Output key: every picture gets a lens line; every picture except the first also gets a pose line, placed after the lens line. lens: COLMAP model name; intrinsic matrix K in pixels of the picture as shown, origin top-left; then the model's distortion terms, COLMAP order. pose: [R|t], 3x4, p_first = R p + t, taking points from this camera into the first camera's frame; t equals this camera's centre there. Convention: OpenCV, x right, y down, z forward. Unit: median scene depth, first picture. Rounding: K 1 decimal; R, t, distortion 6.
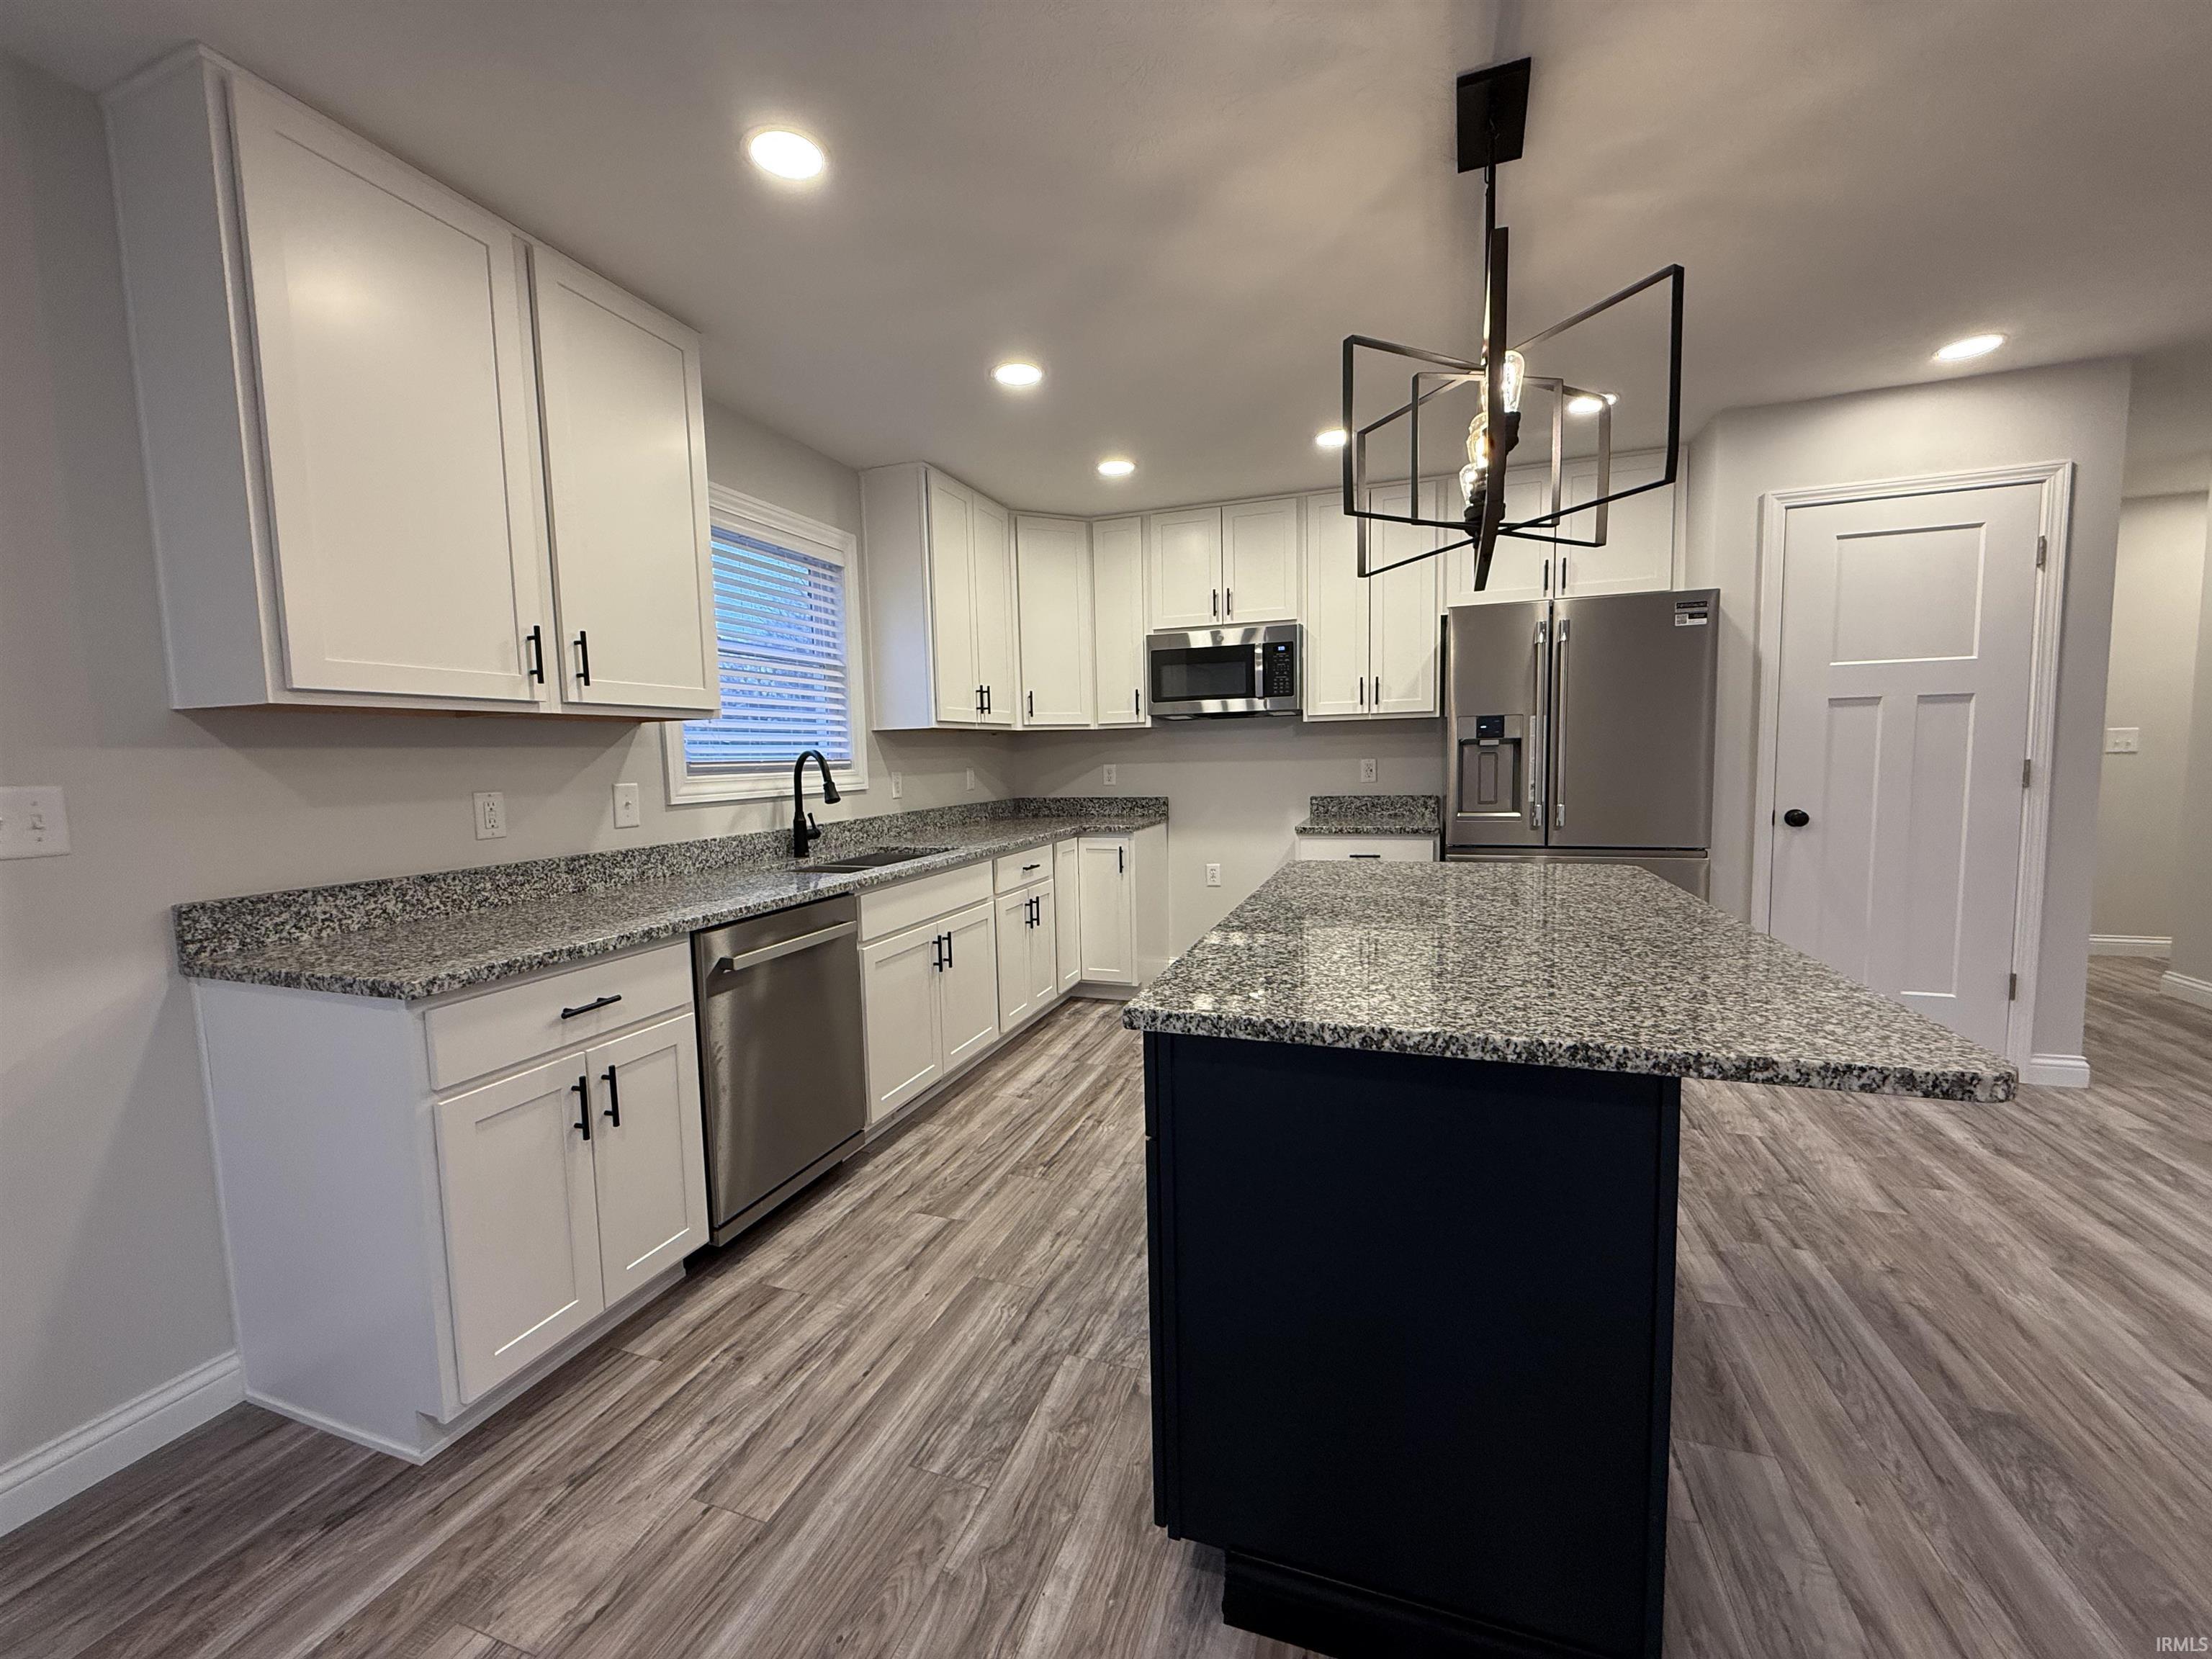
lens RADIAL K [[876.3, 0, 1101.9], [0, 876.3, 832.6], [0, 0, 1]] dist [0.000356, -0.000421]
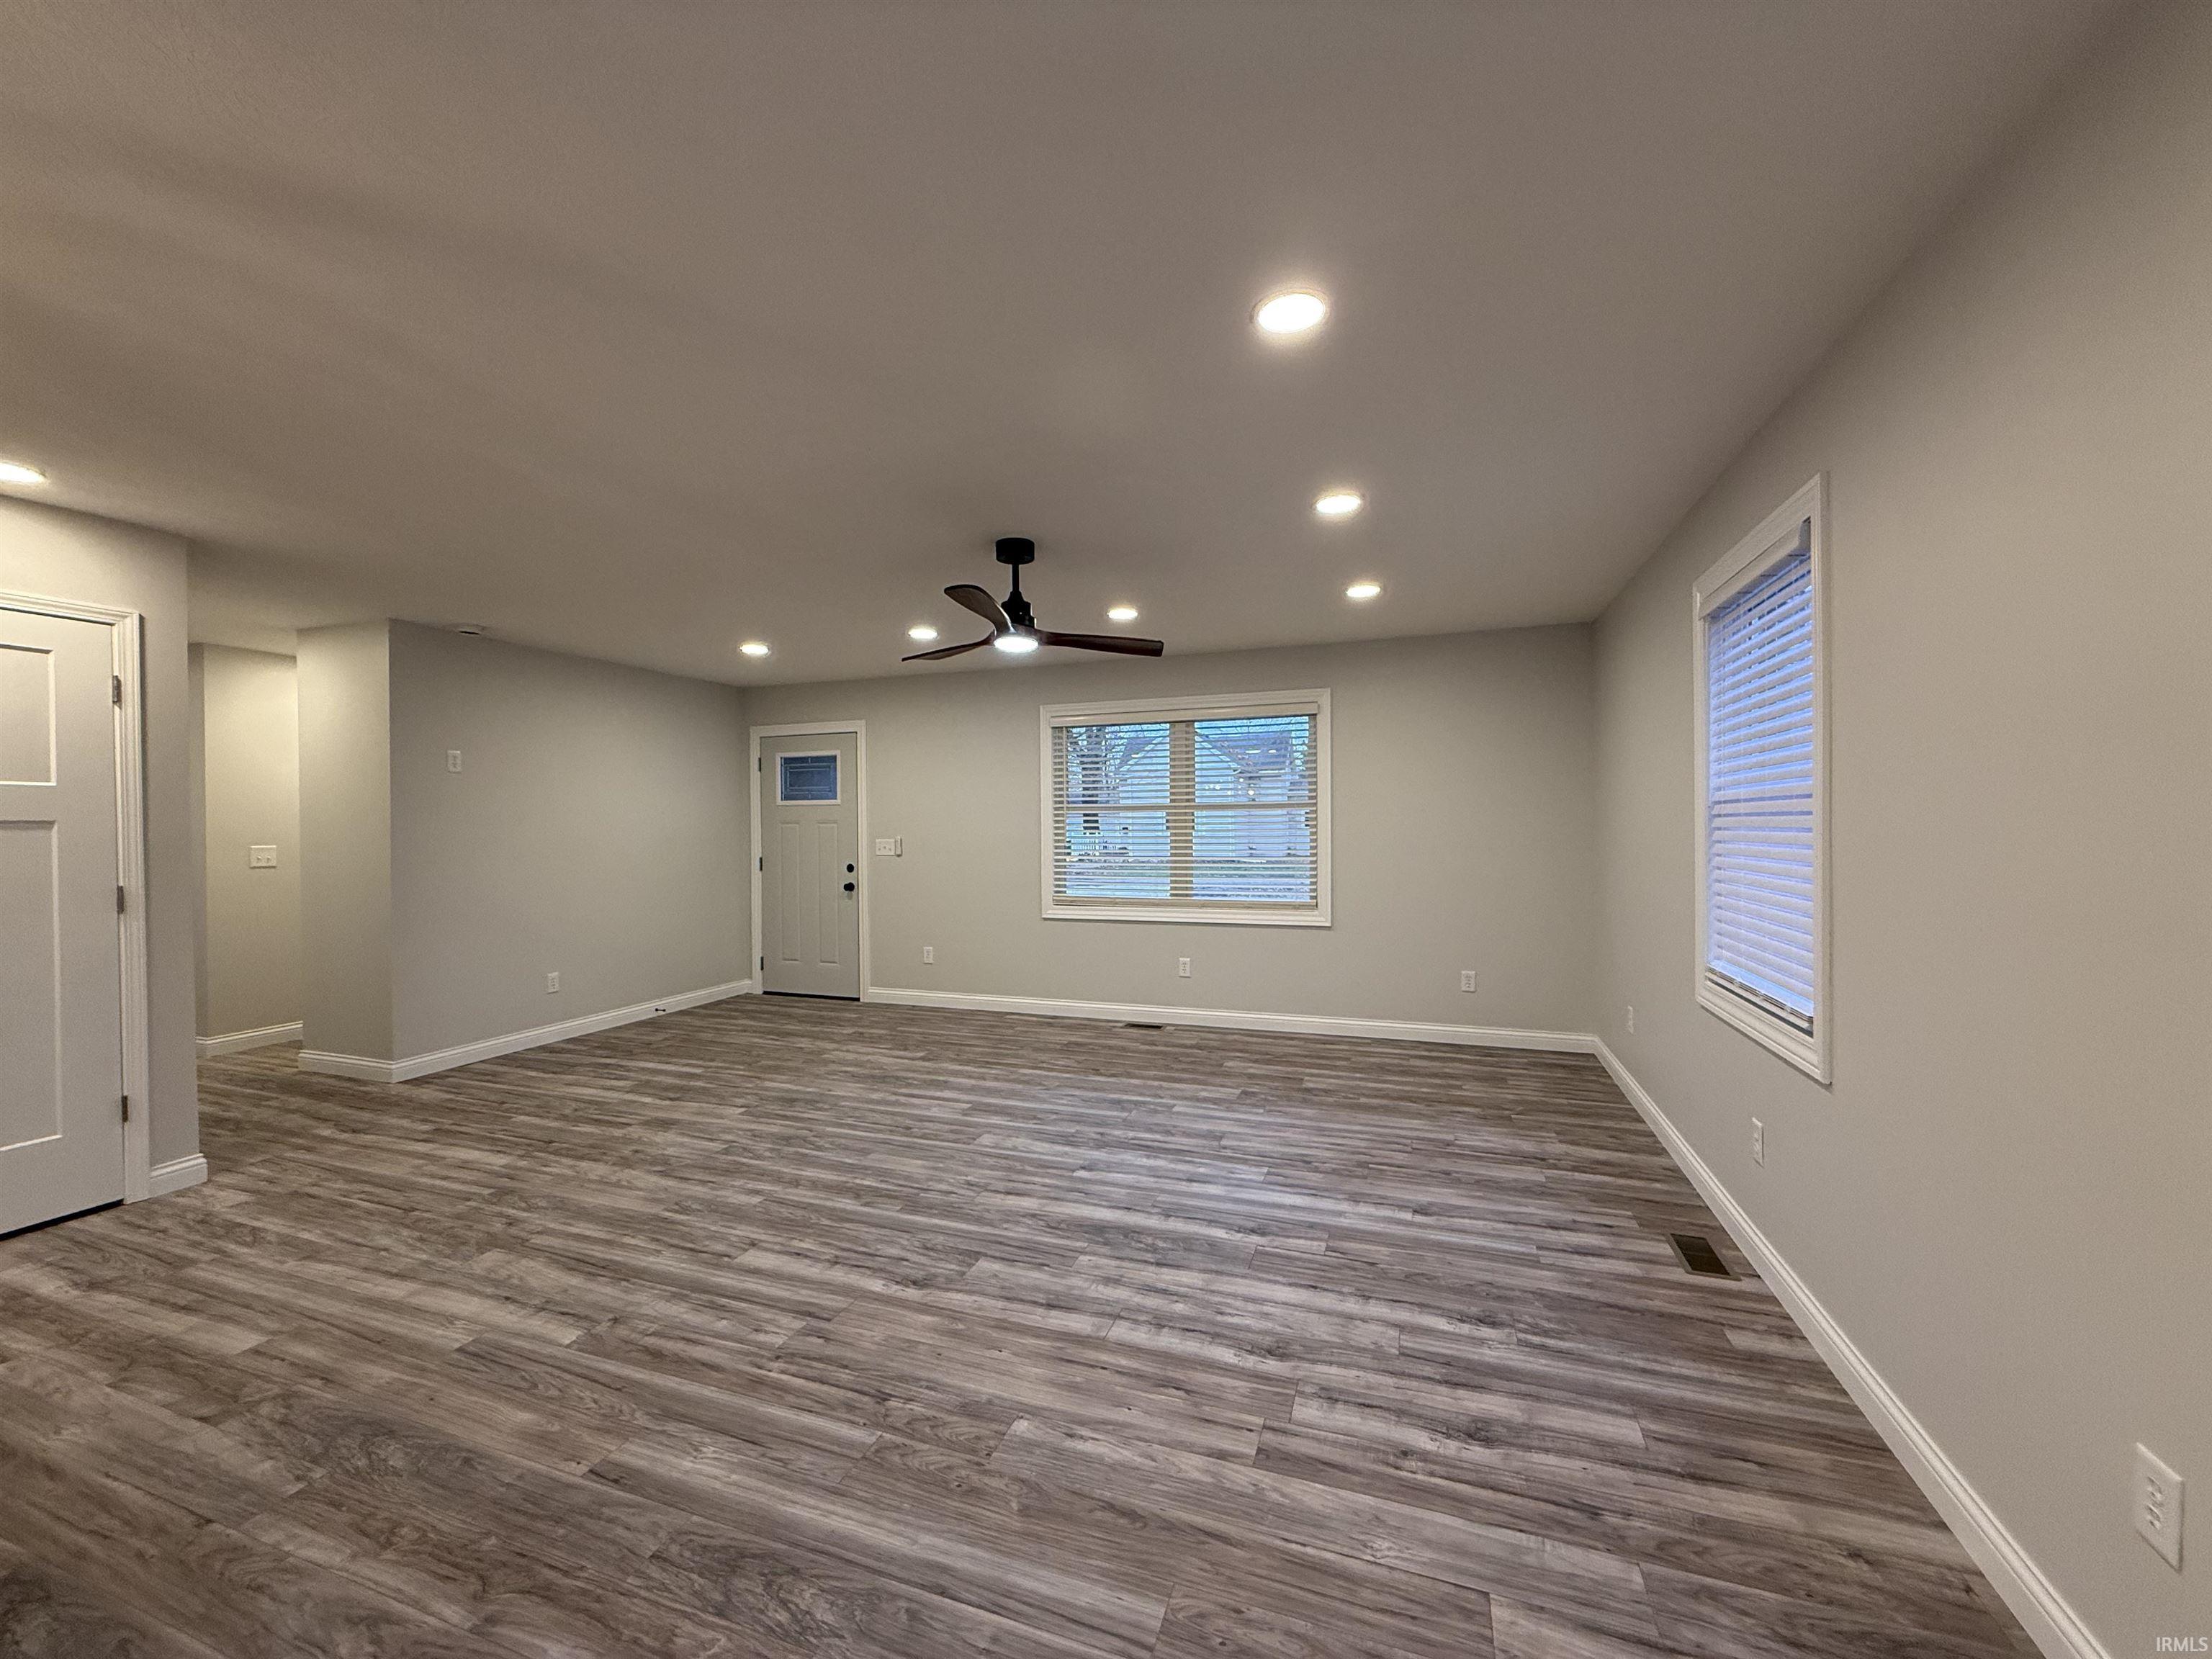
lens RADIAL K [[876.3, 0, 1101.9], [0, 876.3, 832.6], [0, 0, 1]] dist [0.000356, -0.000421]
pose [[0.005628, 0.015257, 0.999868, 0.030428], [0.097814, 0.995080, -0.015735, -0.019922], [-0.995189, 0.097890, 0.004108, -0.198777]]
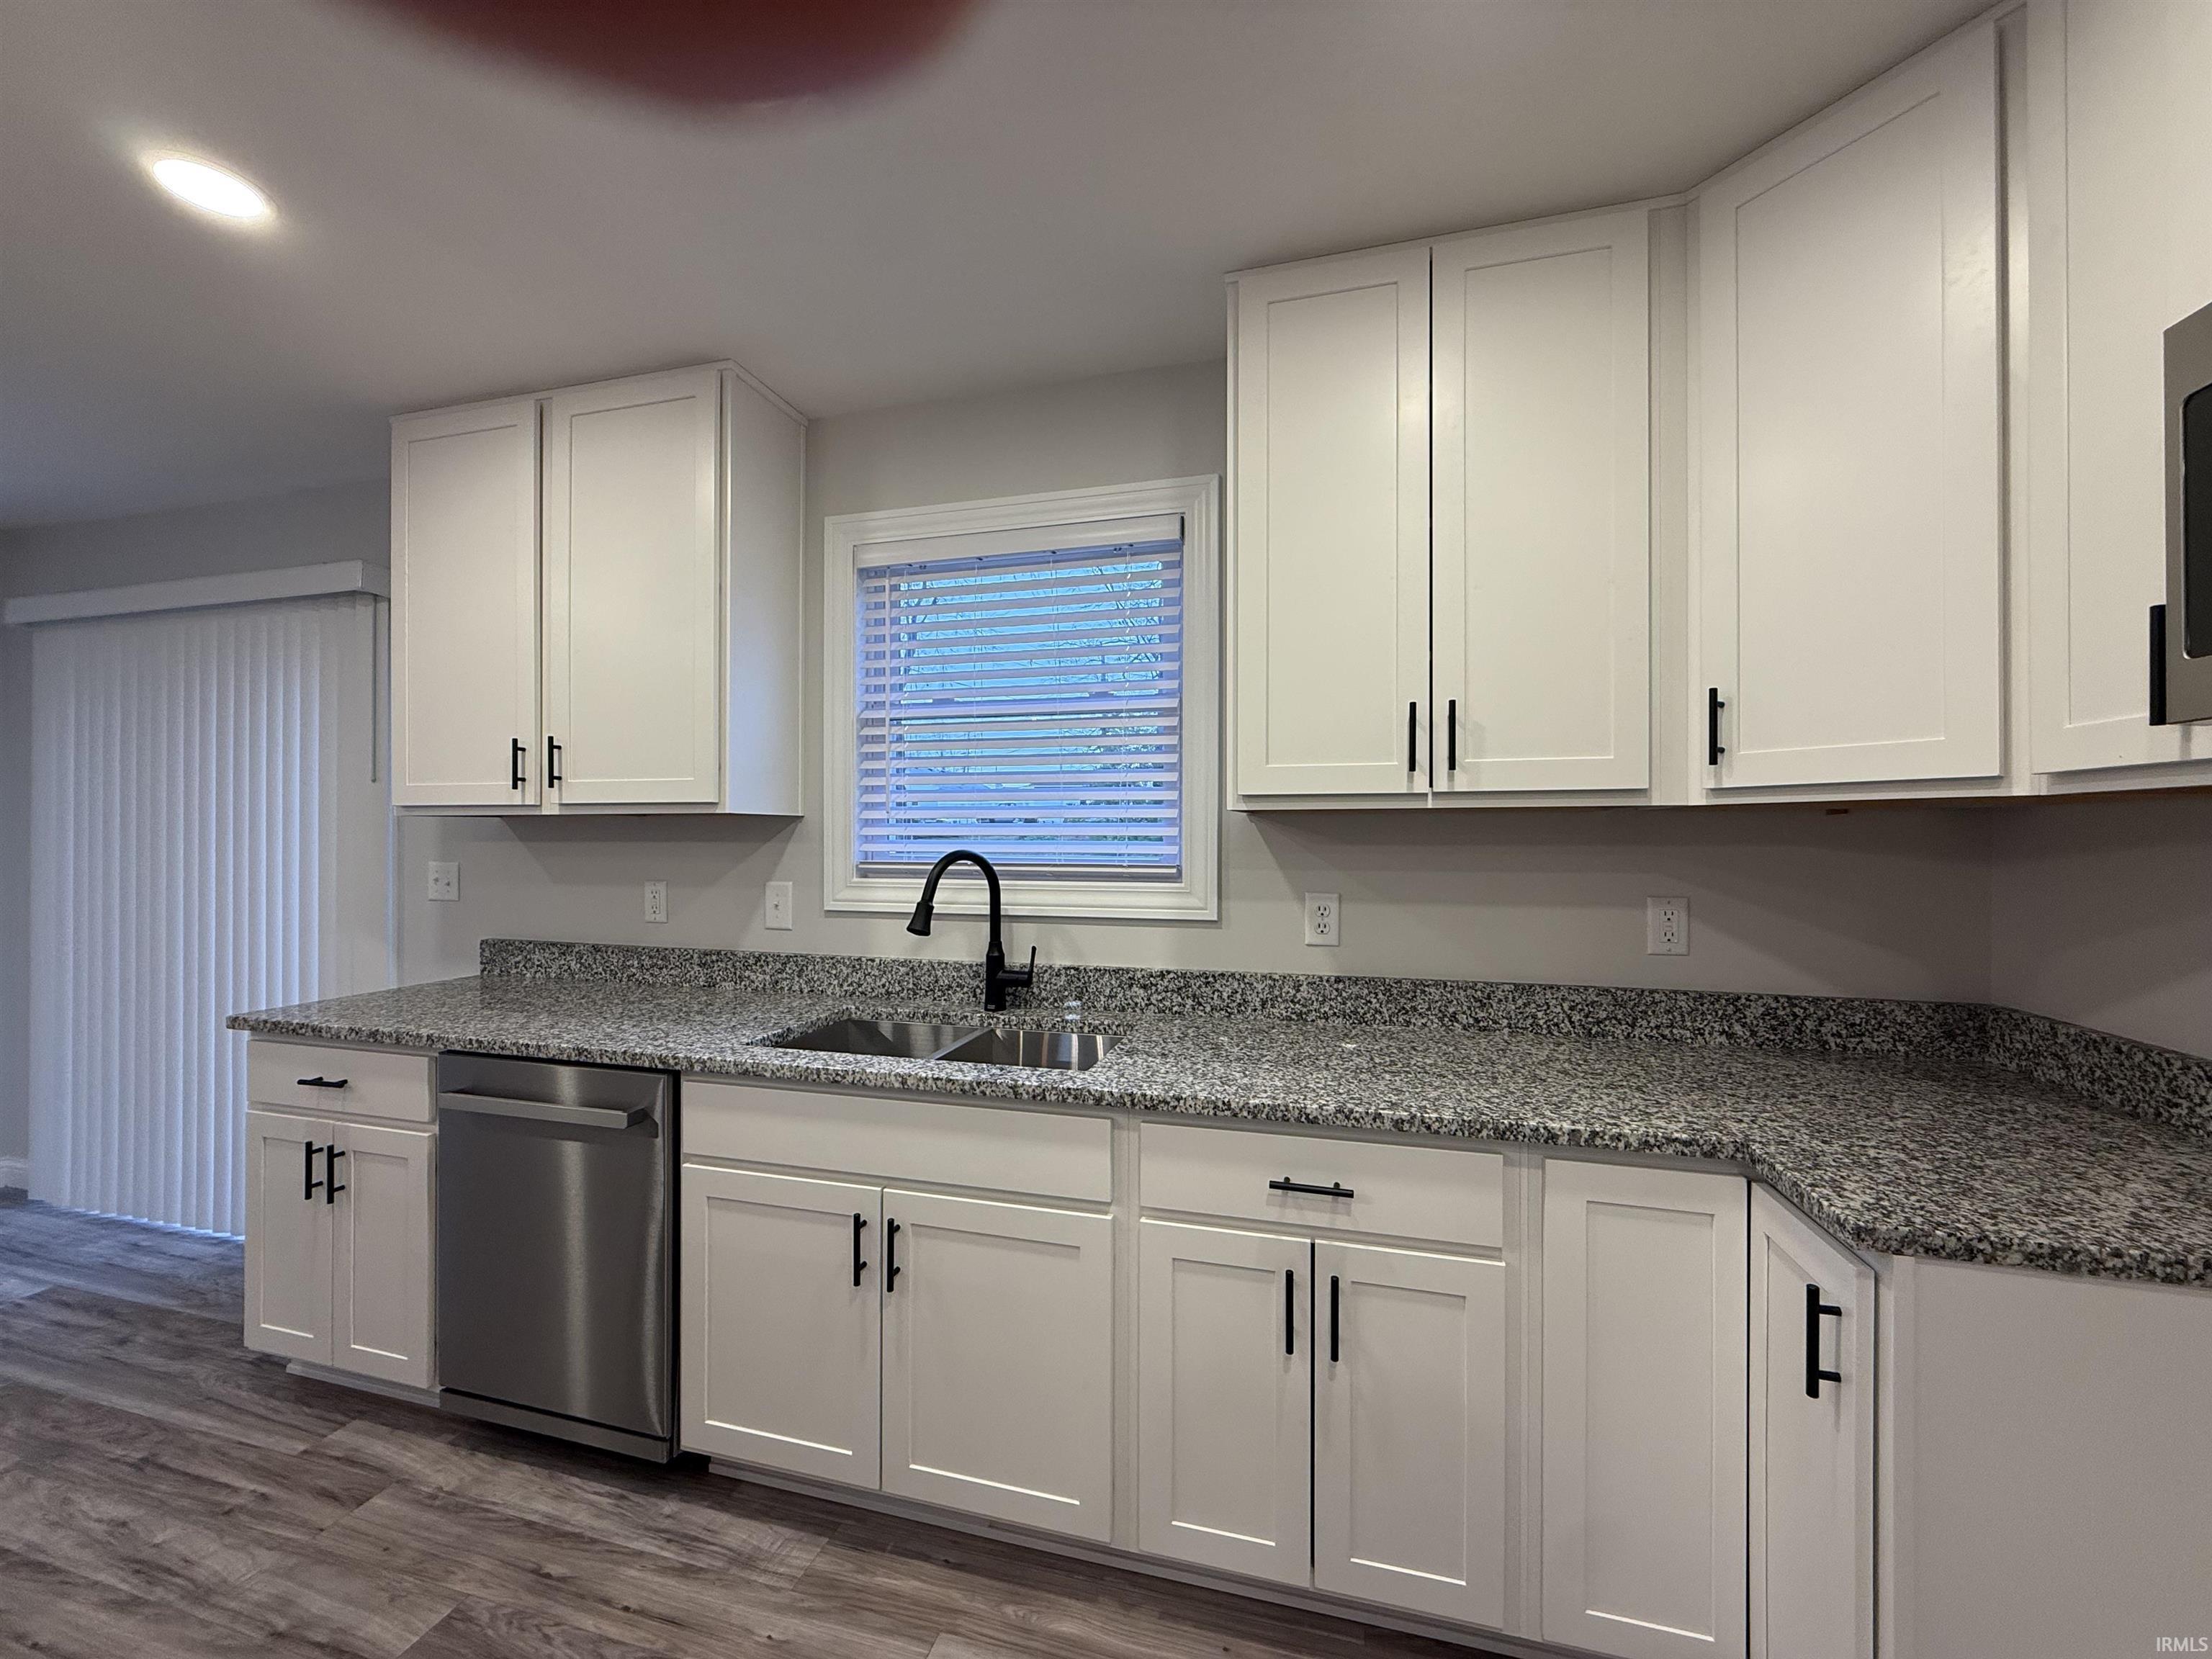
lens RADIAL K [[876.3, 0, 1101.9], [0, 876.3, 832.6], [0, 0, 1]] dist [0.000356, -0.000421]
pose [[0.071617, 0.021479, -0.997201, 0.409487], [-0.091965, 0.995652, 0.014841, -0.156507], [0.993184, 0.090645, 0.073281, 1.298554]]
